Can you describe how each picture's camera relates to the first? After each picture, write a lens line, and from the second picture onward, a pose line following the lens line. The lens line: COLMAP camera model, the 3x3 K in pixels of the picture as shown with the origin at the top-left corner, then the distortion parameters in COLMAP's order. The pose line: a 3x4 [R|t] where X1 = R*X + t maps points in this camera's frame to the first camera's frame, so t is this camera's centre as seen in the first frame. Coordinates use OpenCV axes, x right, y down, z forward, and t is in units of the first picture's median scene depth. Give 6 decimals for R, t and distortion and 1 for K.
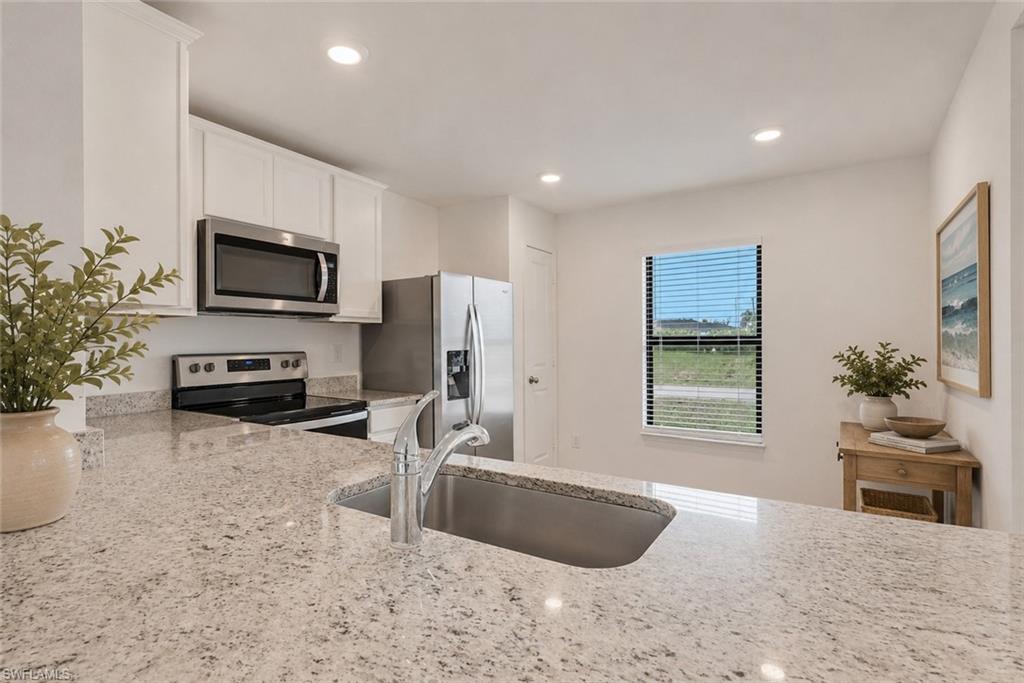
lens RADIAL K [[482.6, 0, 508.2], [0, 482.6, 348.4], [0, 0, 1]] dist [0.000743, -0.000111]
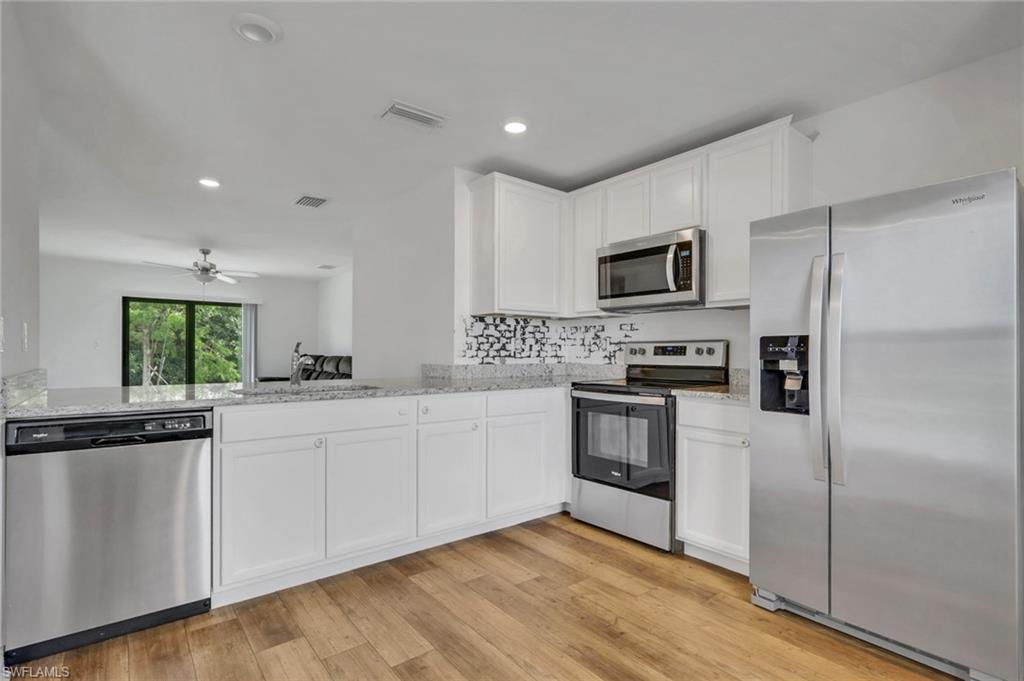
lens RADIAL K [[482.6, 0, 508.2], [0, 482.6, 347.4], [0, 0, 1]] dist [0.000743, -0.000111]
pose [[-0.296900, 0.003103, -0.954904, 0.706266], [-0.009441, 0.999936, 0.006185, 0.021540], [0.954862, 0.010851, -0.296852, 0.940190]]
